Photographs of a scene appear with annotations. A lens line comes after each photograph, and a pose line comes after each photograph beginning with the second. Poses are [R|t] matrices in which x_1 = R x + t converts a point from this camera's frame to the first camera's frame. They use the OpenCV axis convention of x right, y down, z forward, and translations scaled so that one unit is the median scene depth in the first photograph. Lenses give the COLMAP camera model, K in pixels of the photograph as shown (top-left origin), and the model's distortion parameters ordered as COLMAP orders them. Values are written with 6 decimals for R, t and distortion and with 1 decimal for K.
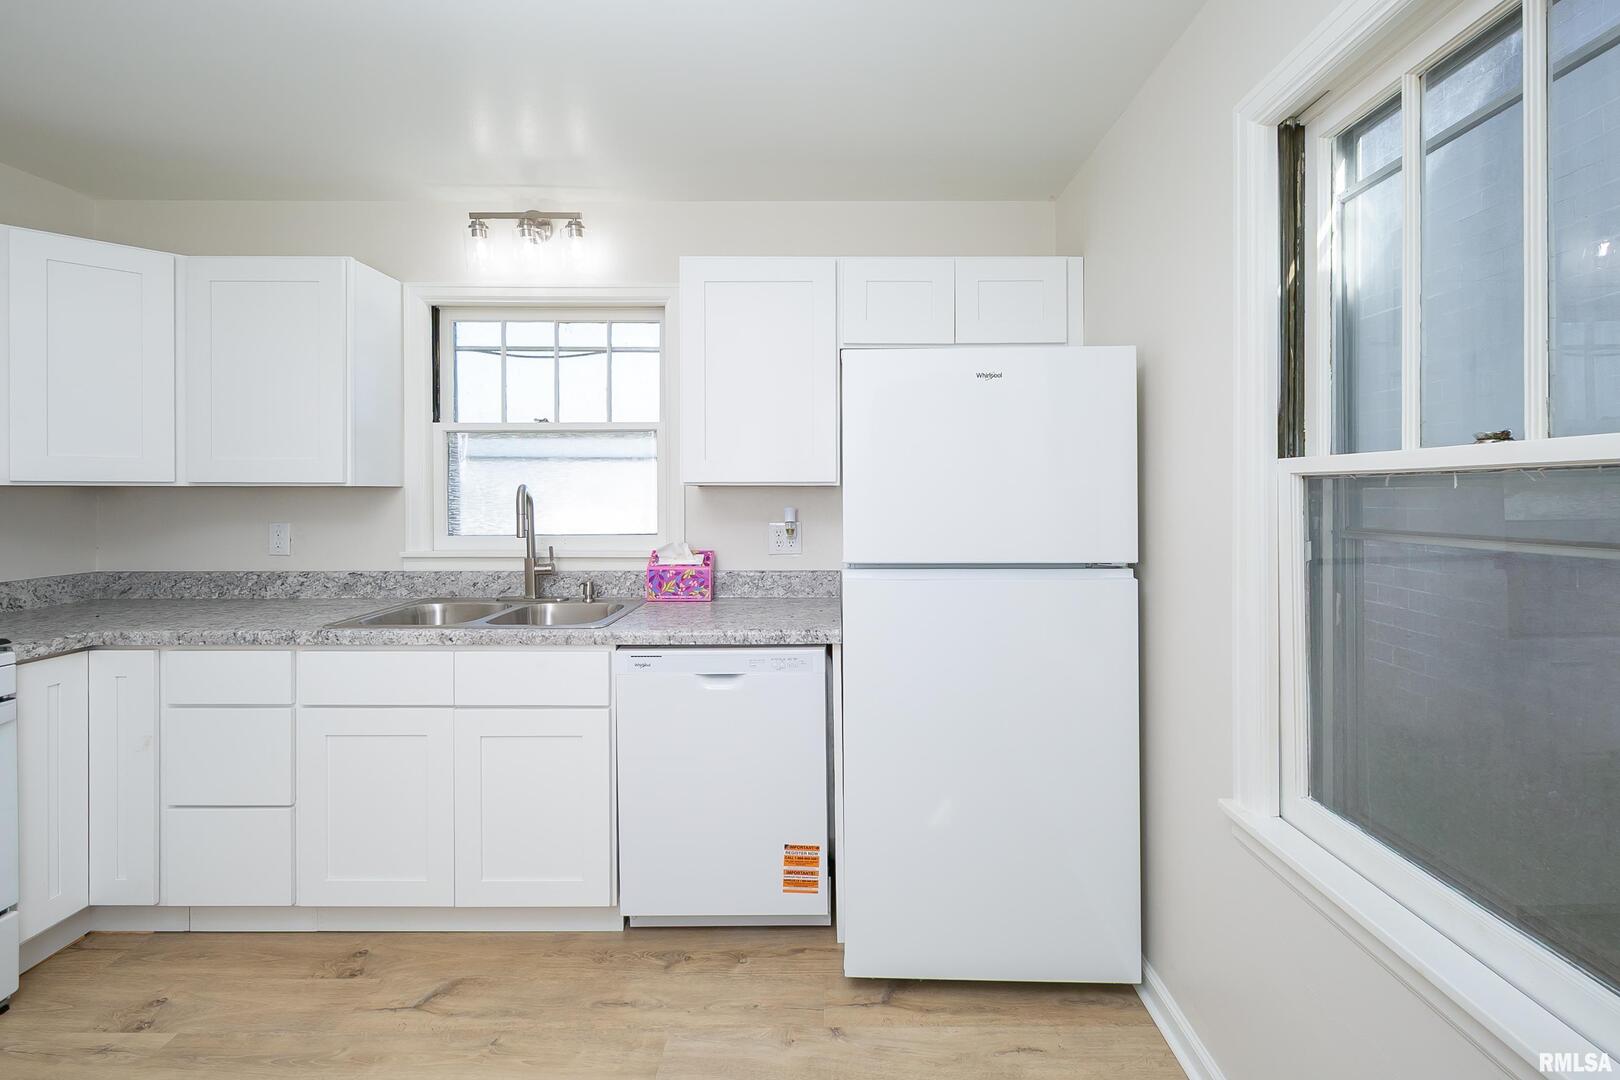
lens RADIAL K [[703.2, 0, 834.3], [0, 703.2, 492.1], [0, 0, 1]] dist [-0.000944, -0.001205]
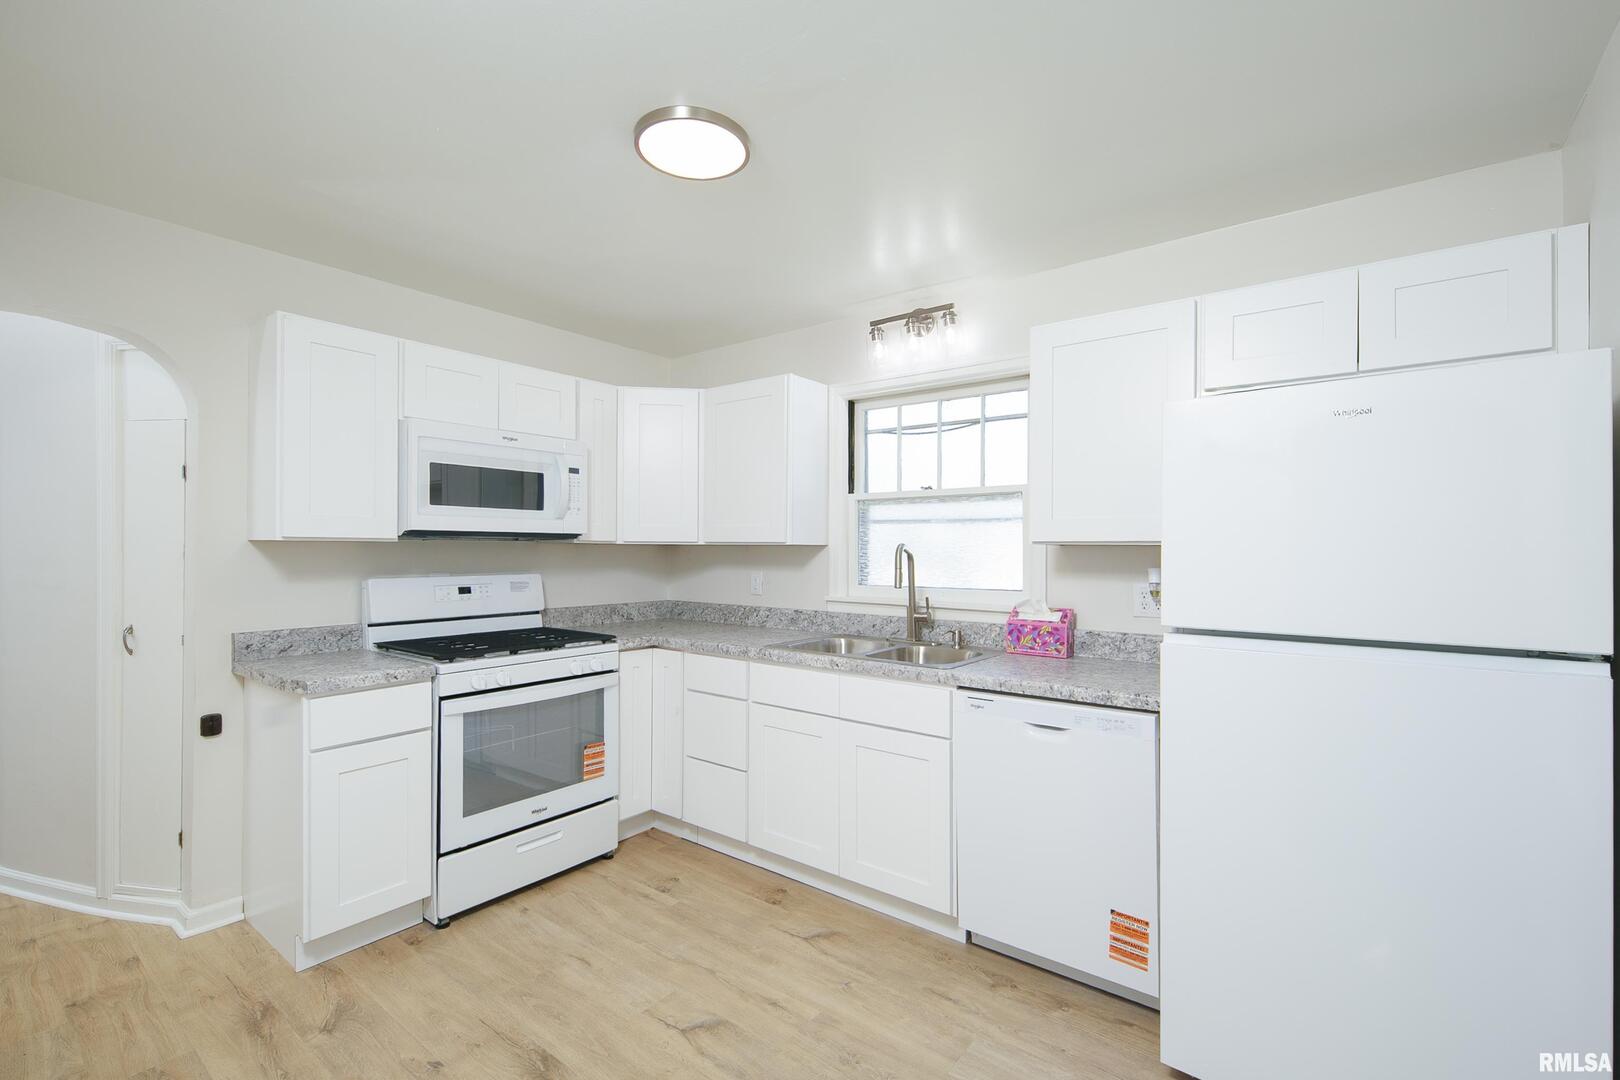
lens RADIAL K [[710.6, 0, 814.8], [0, 710.6, 548.8], [0, 0, 1]] dist [-0.000686, -0.000664]
pose [[0.788862, 0.004693, -0.614553, 0.167494], [-0.006993, 0.999975, -0.001339, 0.000702], [0.614531, 0.005354, 0.788874, -0.033685]]
